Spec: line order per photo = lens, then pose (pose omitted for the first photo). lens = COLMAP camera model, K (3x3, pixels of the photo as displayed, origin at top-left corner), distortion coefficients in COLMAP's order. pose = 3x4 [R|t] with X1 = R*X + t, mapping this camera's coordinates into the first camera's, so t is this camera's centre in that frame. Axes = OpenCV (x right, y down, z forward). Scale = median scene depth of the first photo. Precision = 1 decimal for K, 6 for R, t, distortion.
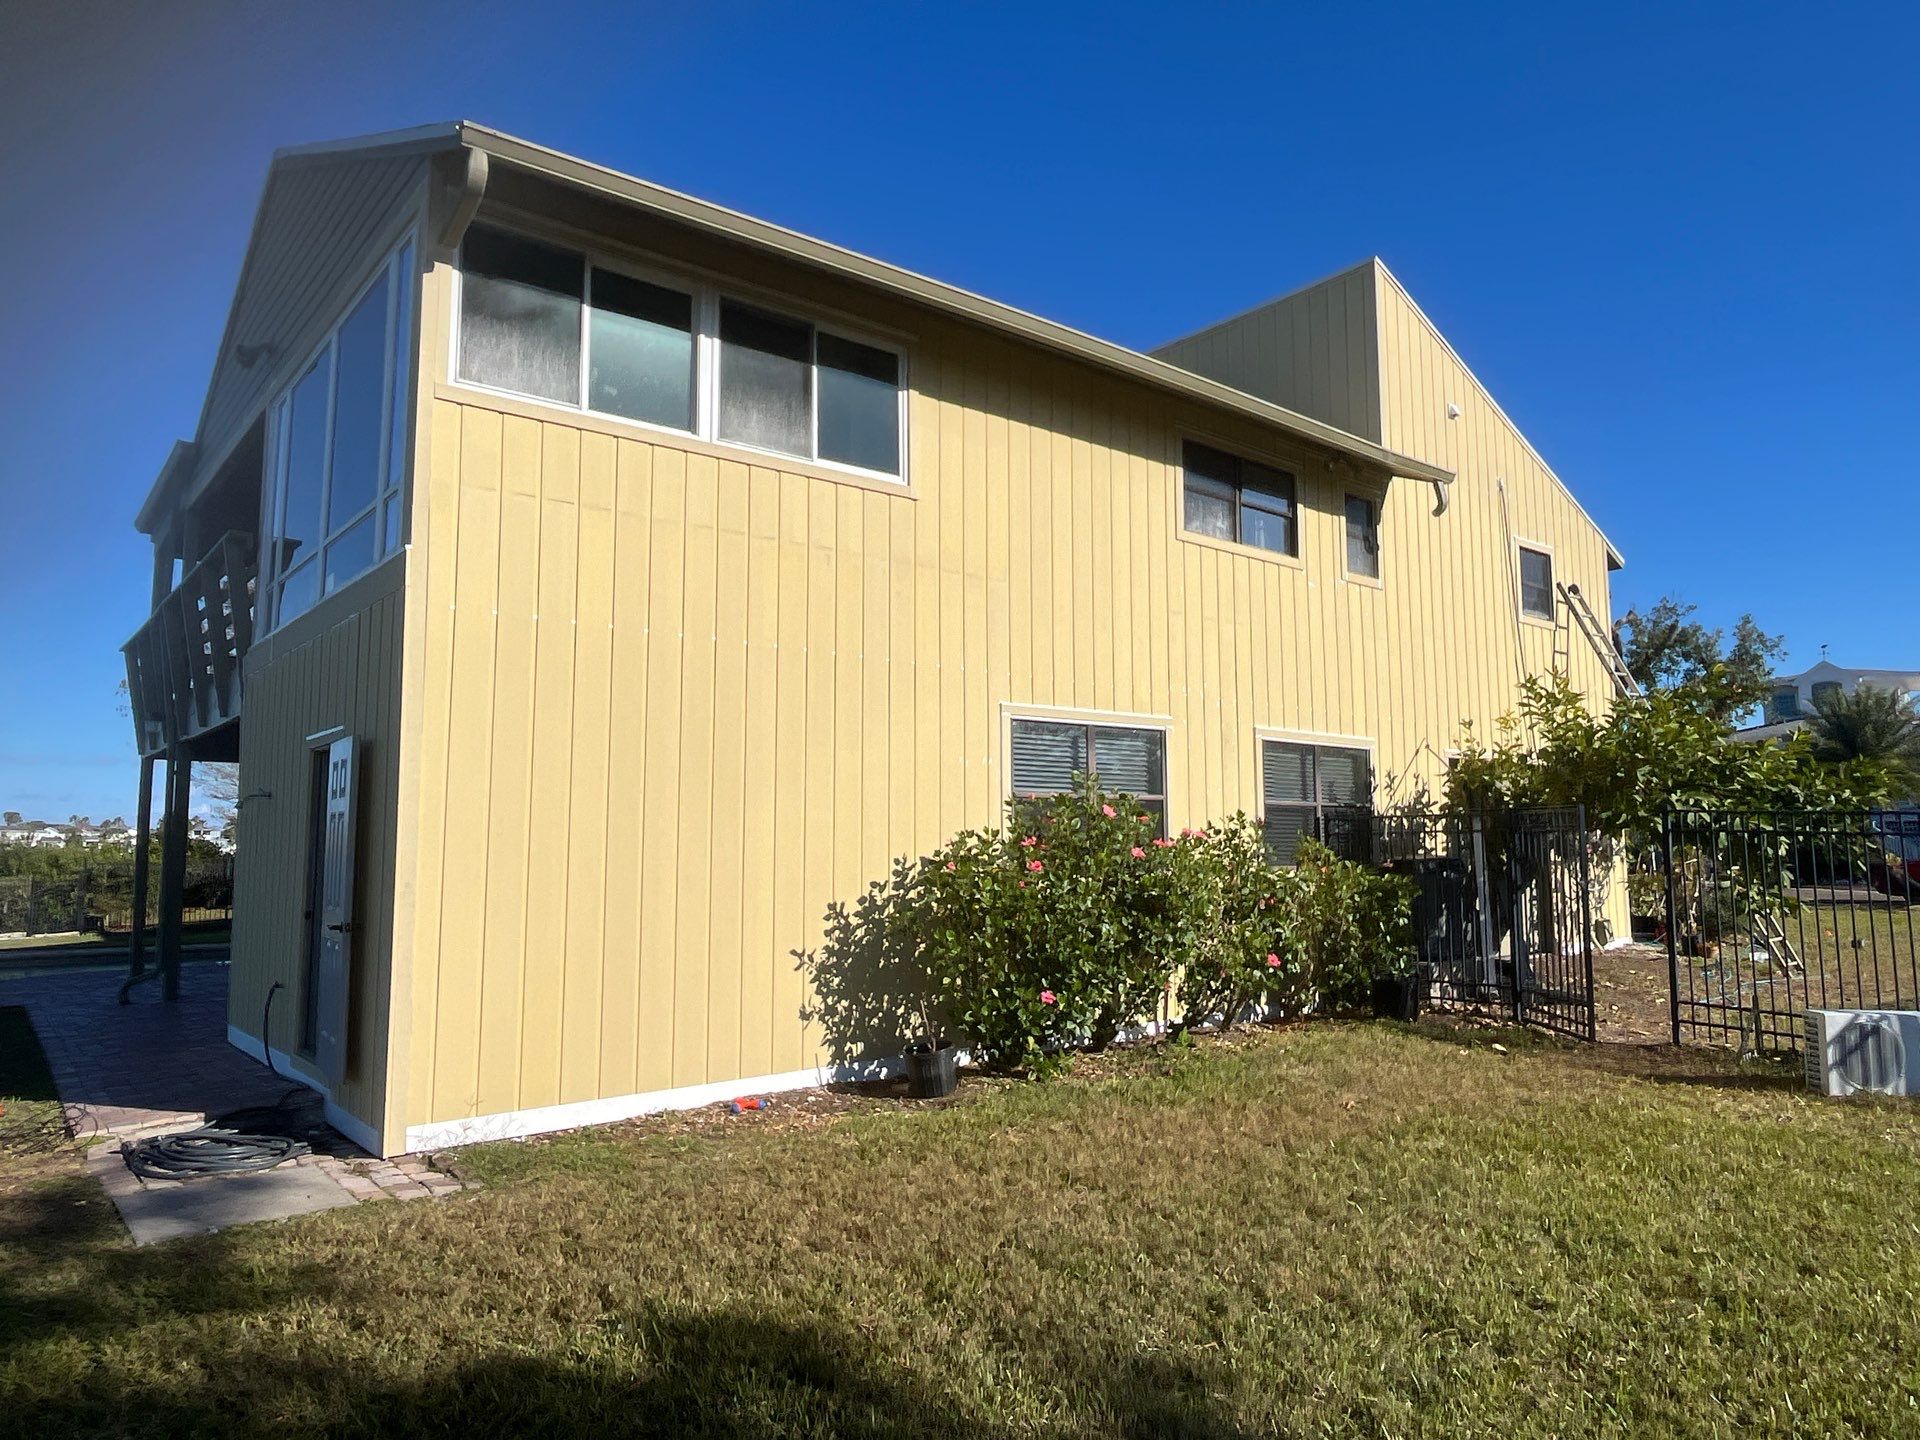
lens RADIAL K [[1274.6, 0, 967.8], [0, 1274.6, 735.5], [0, 0, 1]] dist [-0.006404, -0.002354]
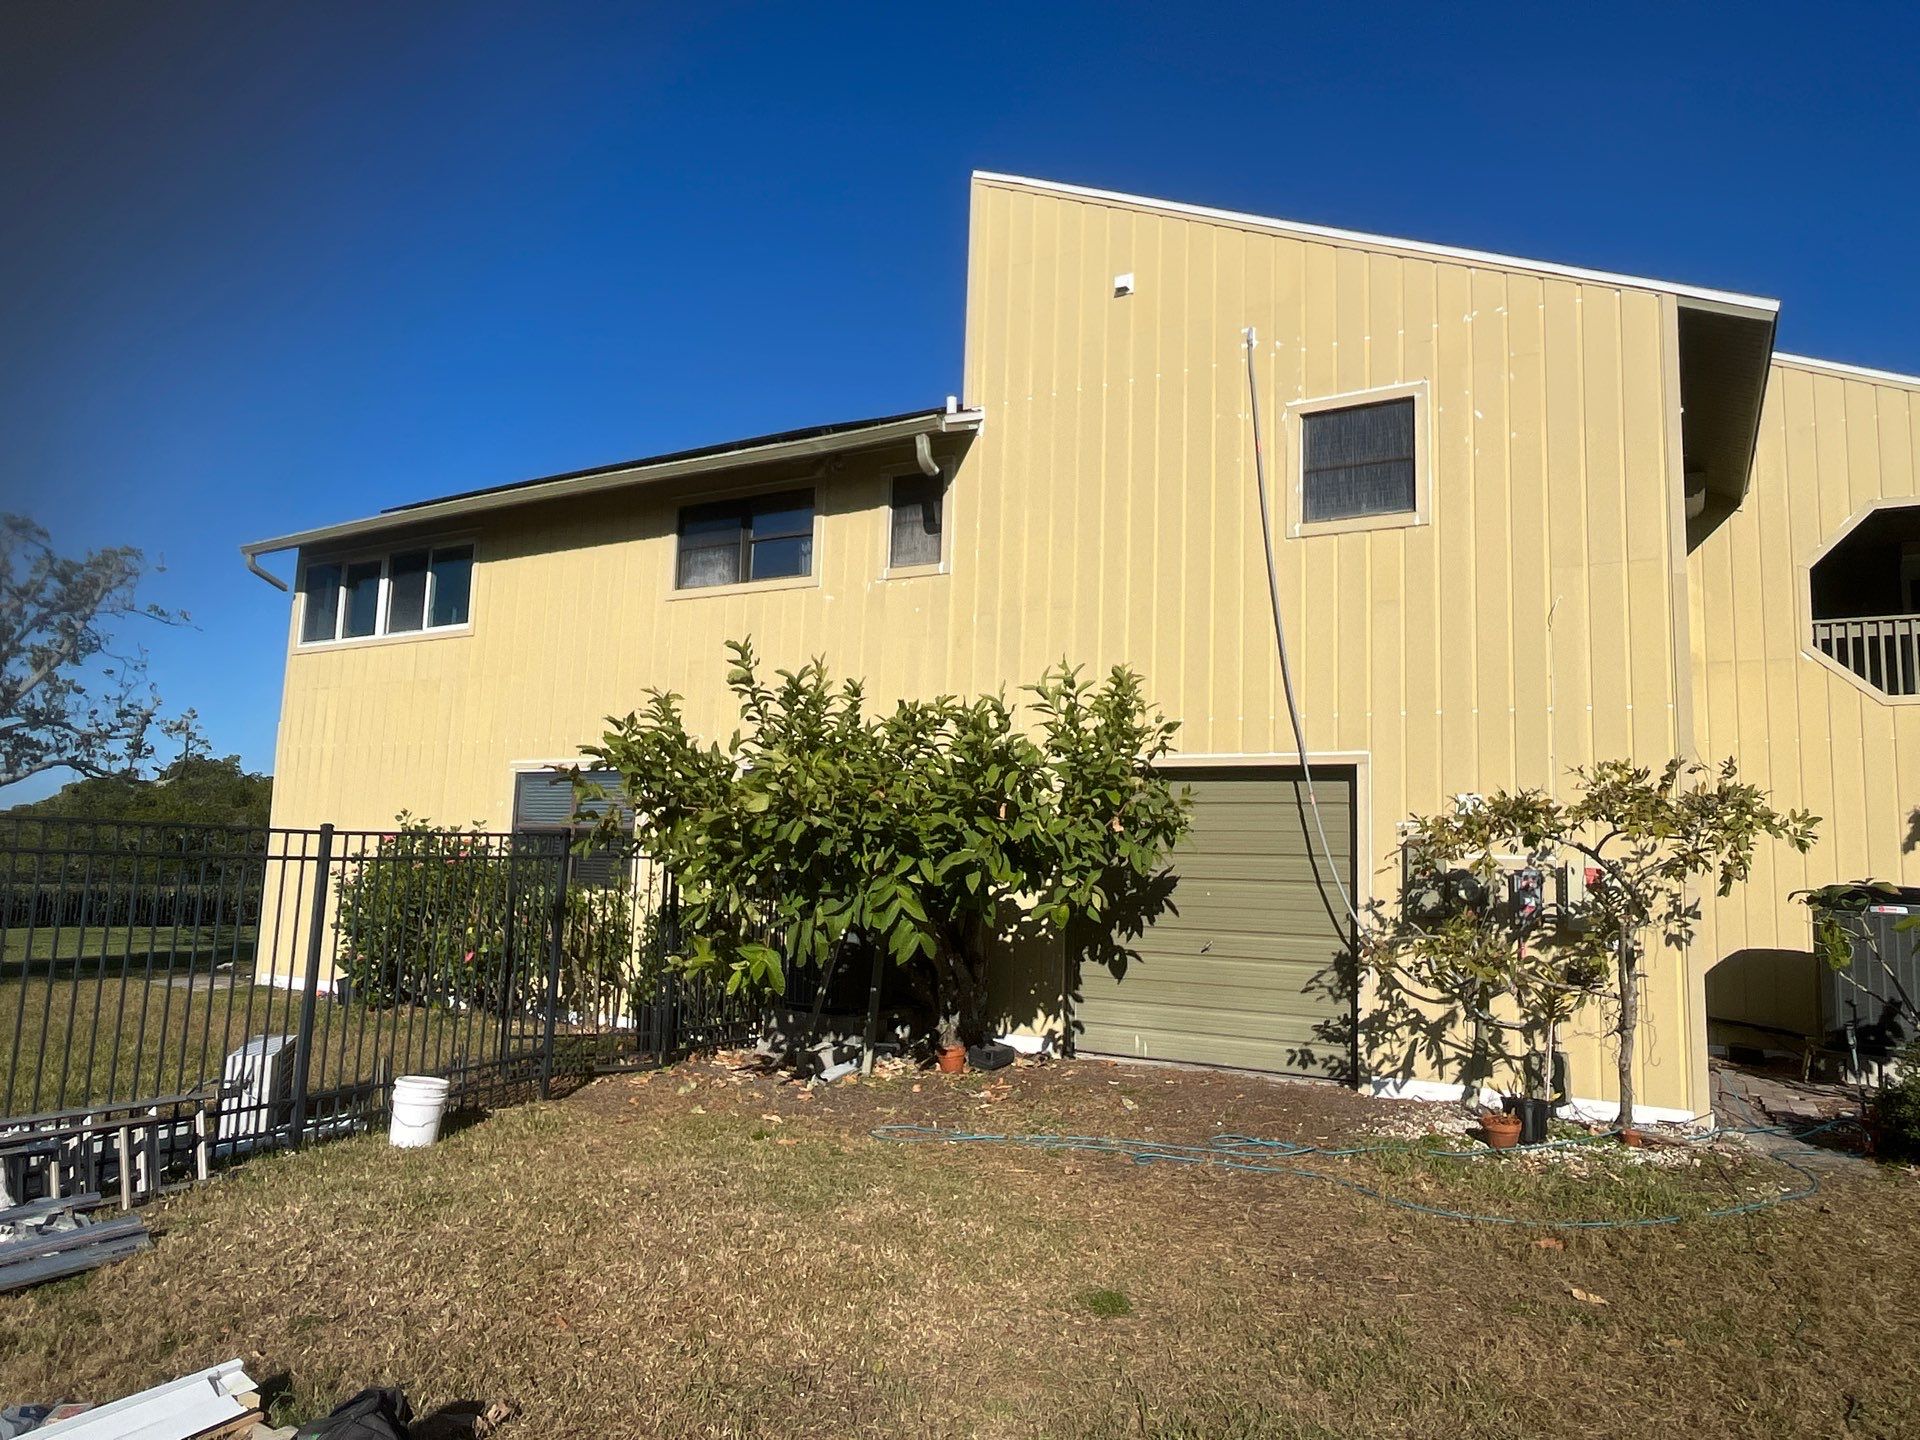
lens RADIAL K [[1205.1, 0, 970.2], [0, 1205.1, 717.8], [0, 0, 1]] dist [-0.000222, -0.005452]
pose [[0.338450, -0.089278, -0.936740, 1.515144], [0.051894, 0.995745, -0.076152, 0.056536], [0.939552, -0.022838, 0.341643, 1.064399]]
